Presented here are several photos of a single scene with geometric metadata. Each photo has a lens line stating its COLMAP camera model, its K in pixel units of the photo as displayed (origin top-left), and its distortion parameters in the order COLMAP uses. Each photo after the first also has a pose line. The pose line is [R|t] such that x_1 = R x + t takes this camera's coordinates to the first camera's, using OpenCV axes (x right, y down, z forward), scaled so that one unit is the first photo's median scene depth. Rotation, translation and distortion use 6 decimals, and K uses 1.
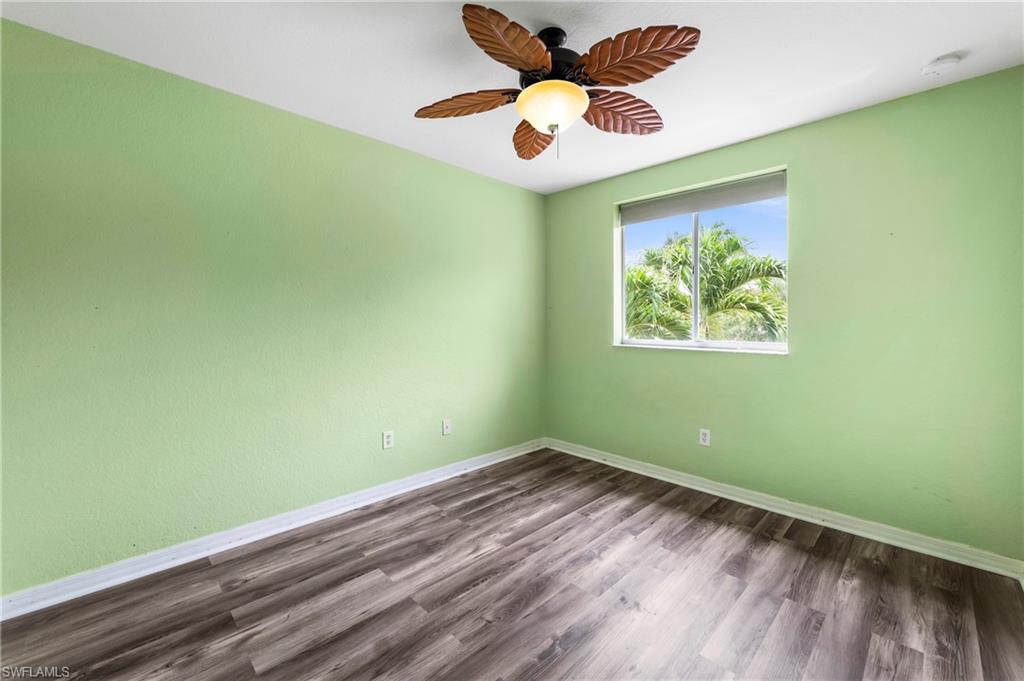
lens RADIAL K [[419.5, 0, 516.9], [0, 419.5, 338.7], [0, 0, 1]] dist [-0.007571, 0.000489]
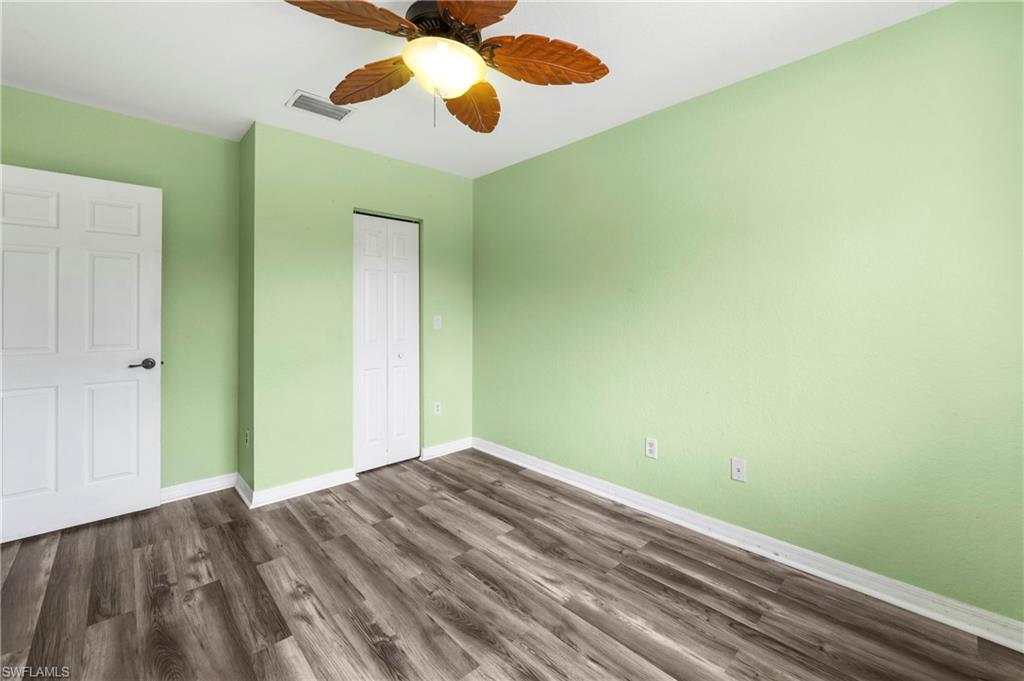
lens RADIAL K [[419.5, 0, 505.8], [0, 419.5, 315.6], [0, 0, 1]] dist [-0.007571, 0.000489]
pose [[-0.040063, 0.002452, -0.999194, 0.706237], [-0.040987, 0.999151, 0.004095, -0.038041], [0.998356, 0.041118, -0.039929, 0.846791]]
